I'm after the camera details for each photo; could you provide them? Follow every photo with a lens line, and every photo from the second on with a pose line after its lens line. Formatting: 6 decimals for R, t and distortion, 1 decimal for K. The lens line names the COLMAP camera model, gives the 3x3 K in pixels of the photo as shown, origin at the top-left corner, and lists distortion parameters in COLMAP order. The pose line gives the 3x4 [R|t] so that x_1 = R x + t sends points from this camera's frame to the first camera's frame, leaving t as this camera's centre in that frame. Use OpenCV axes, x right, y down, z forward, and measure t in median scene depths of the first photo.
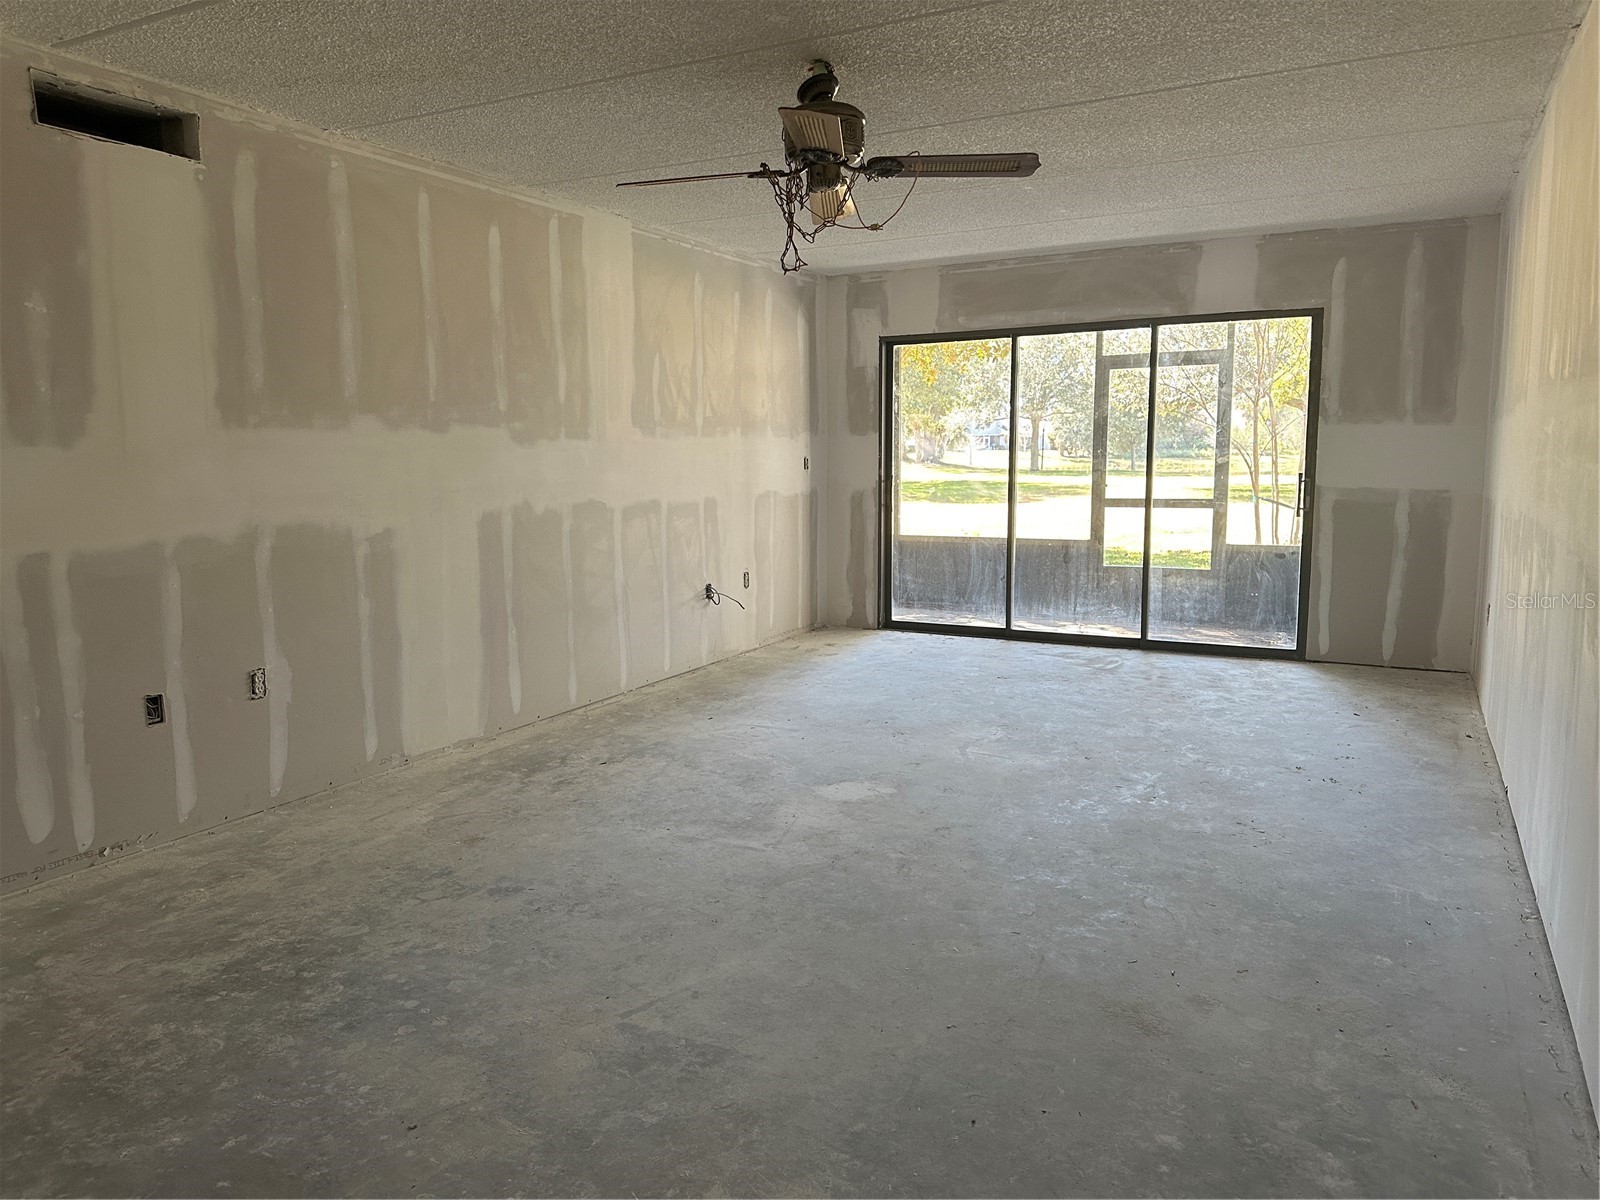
lens RADIAL K [[1113.6, 0, 798.0], [0, 1113.6, 594.6], [0, 0, 1]] dist [0.073711, -0.093167]
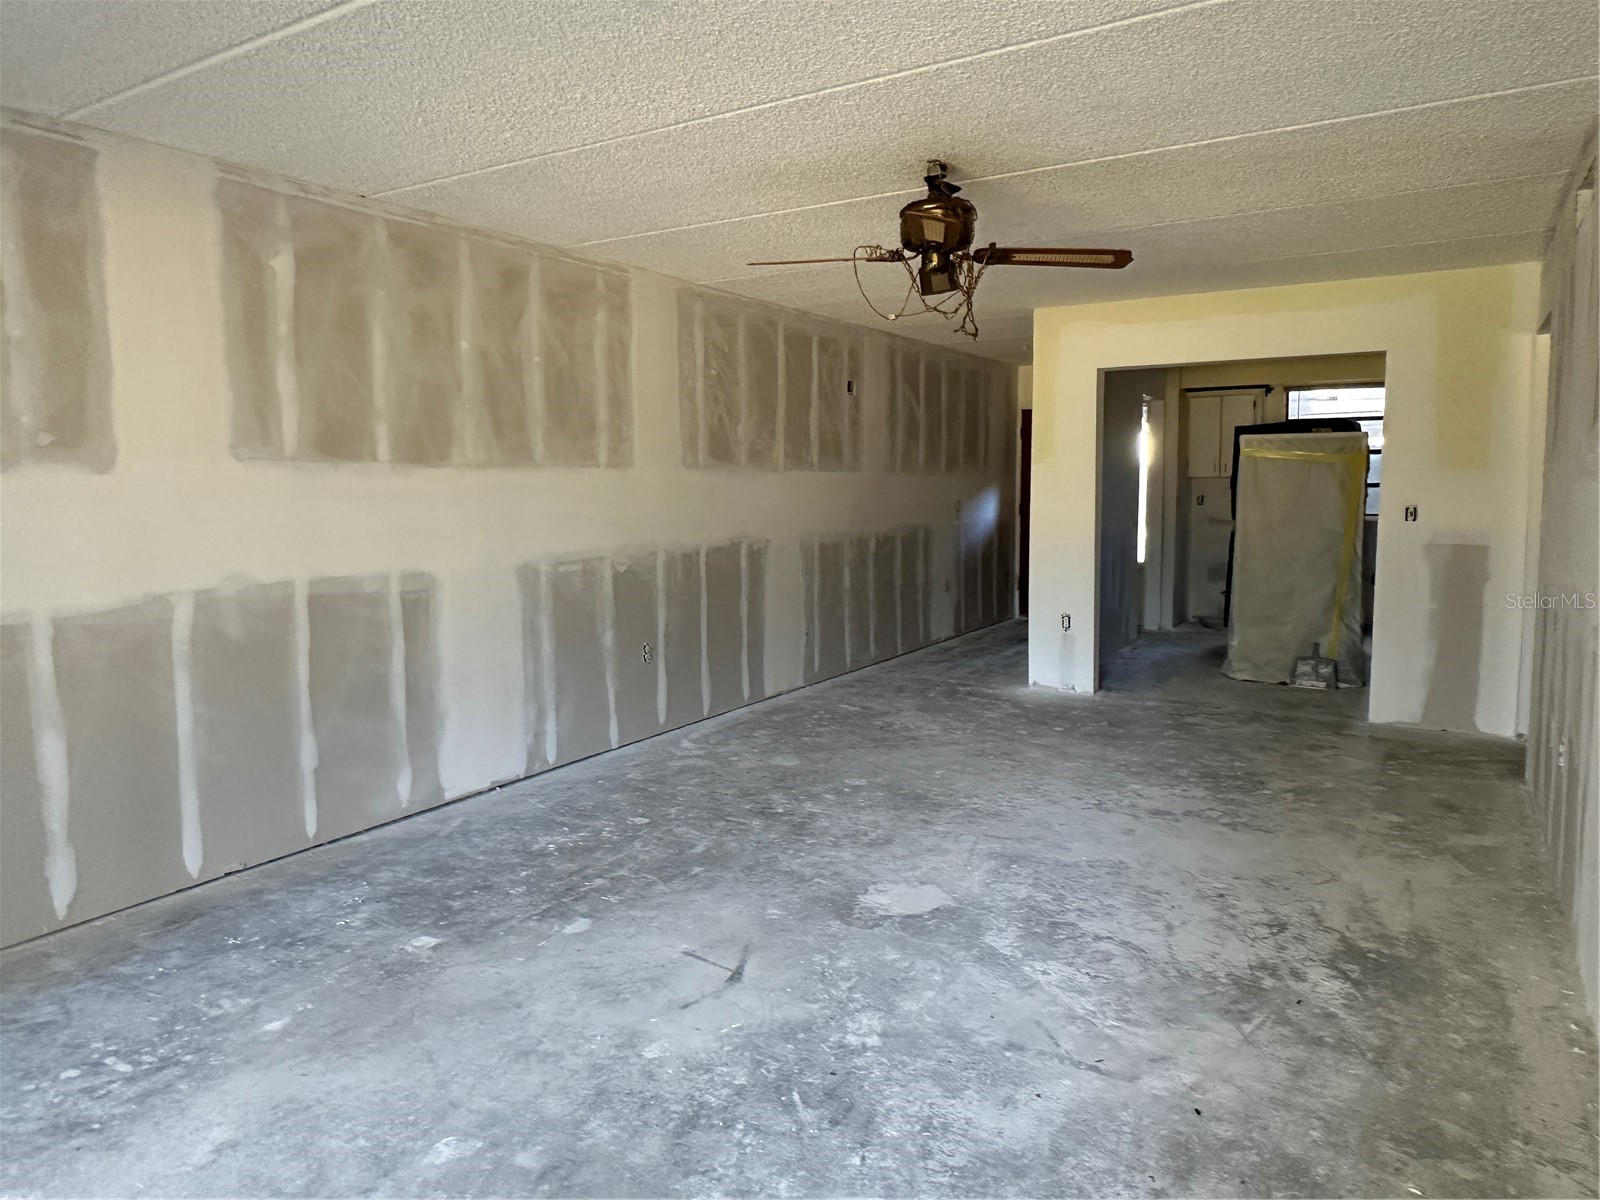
lens RADIAL K [[1031.2, 0, 806.9], [0, 1031.2, 592.9], [0, 0, 1]] dist [-0.003820, 0.003439]
pose [[-0.997548, 0.009952, 0.069279, 0.068565], [0.025823, 0.972338, 0.232145, -0.237809], [-0.065052, 0.233364, -0.970211, 1.670644]]
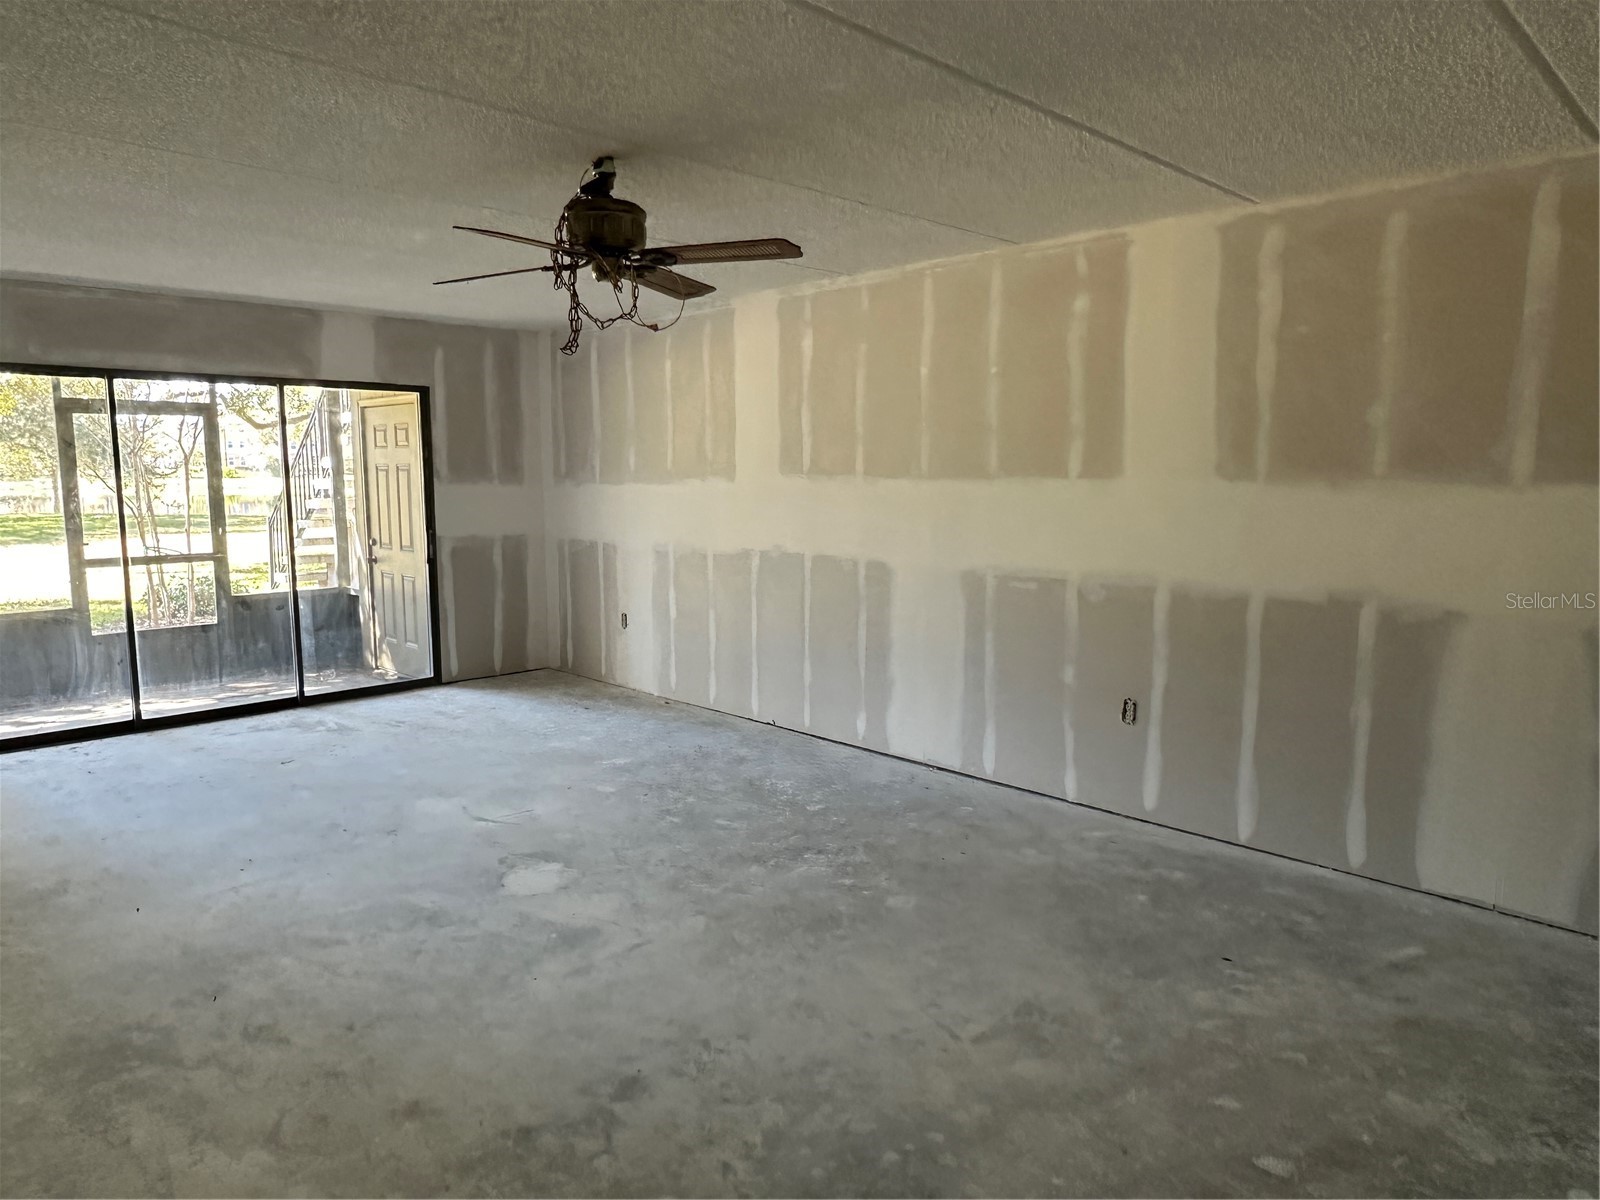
lens RADIAL K [[1031.2, 0, 811.1], [0, 1031.2, 591.6], [0, 0, 1]] dist [-0.003820, 0.003439]
pose [[0.296185, -0.106917, 0.949128, -0.680816], [0.122271, 0.989783, 0.073341, -0.105530], [-0.947272, 0.094328, 0.306231, 0.454477]]
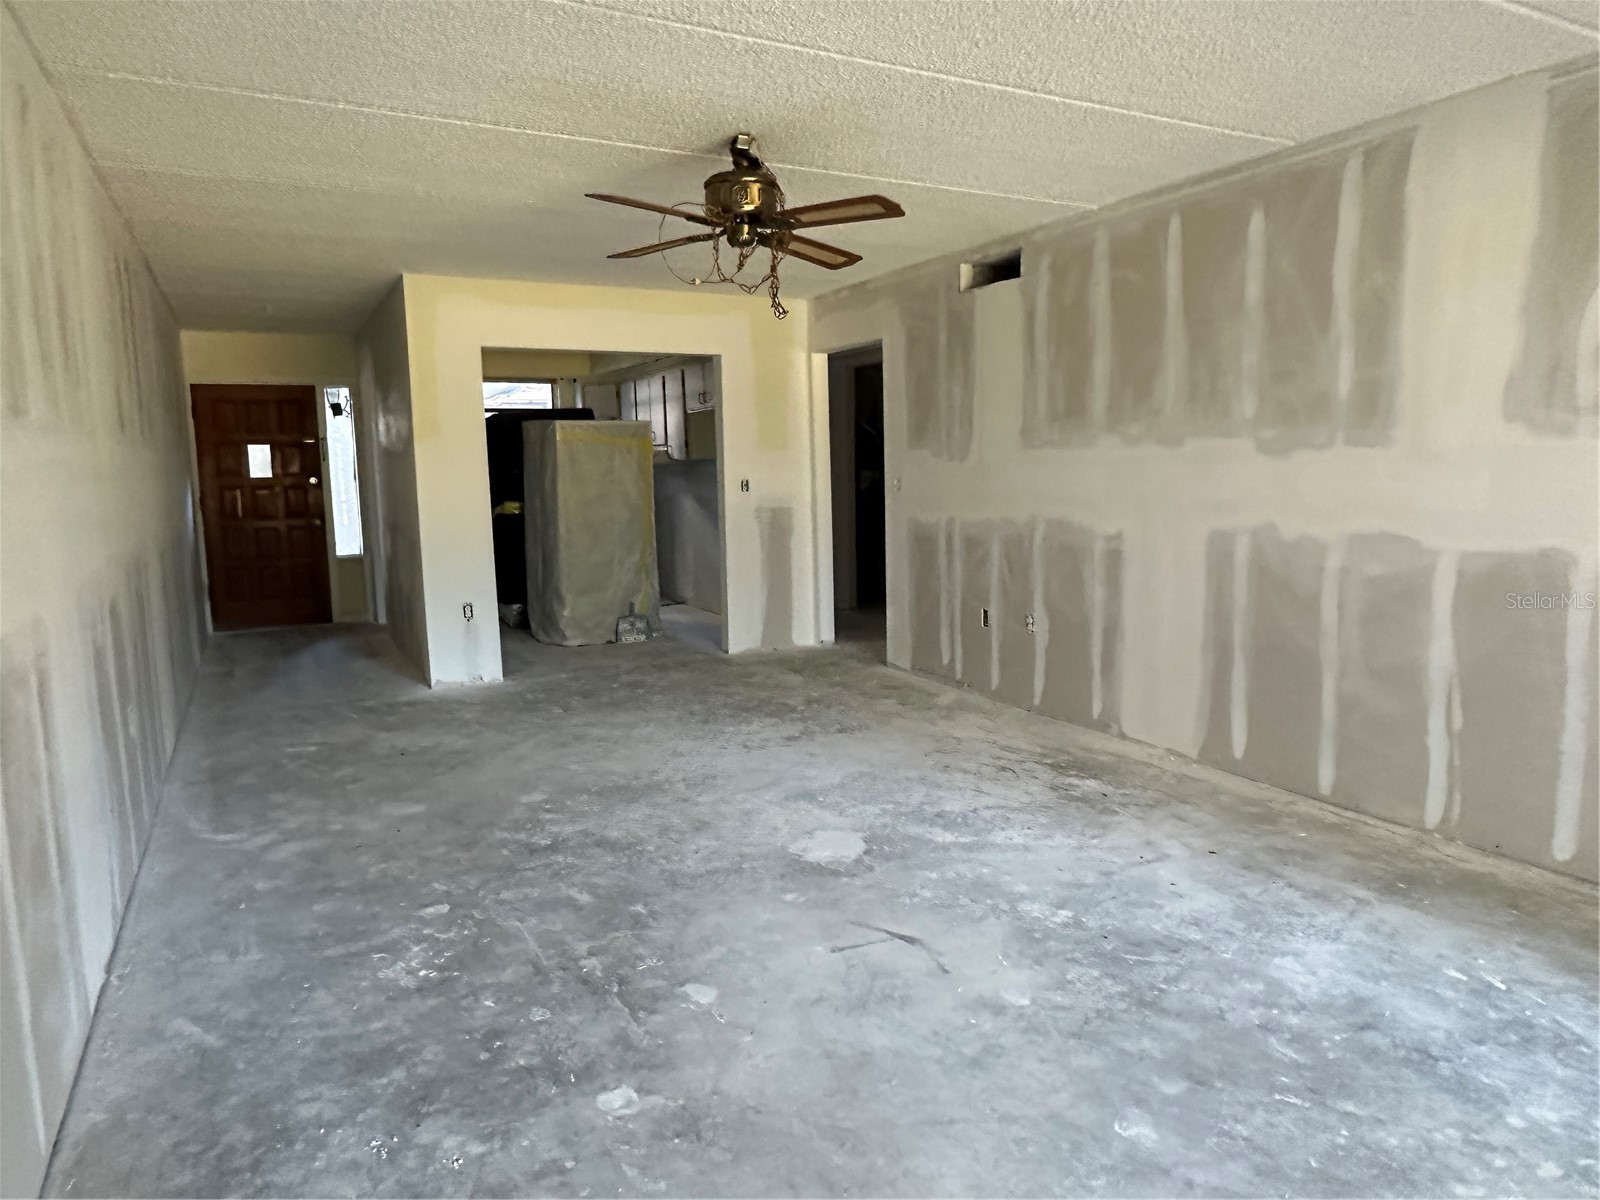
lens RADIAL K [[1031.2, 0, 812.5], [0, 1031.2, 603.3], [0, 0, 1]] dist [-0.003820, 0.003439]
pose [[-0.559433, 0.133093, -0.818121, 0.707325], [-0.080591, 0.973614, 0.213498, -0.193195], [0.824949, 0.185371, -0.533945, 1.354831]]
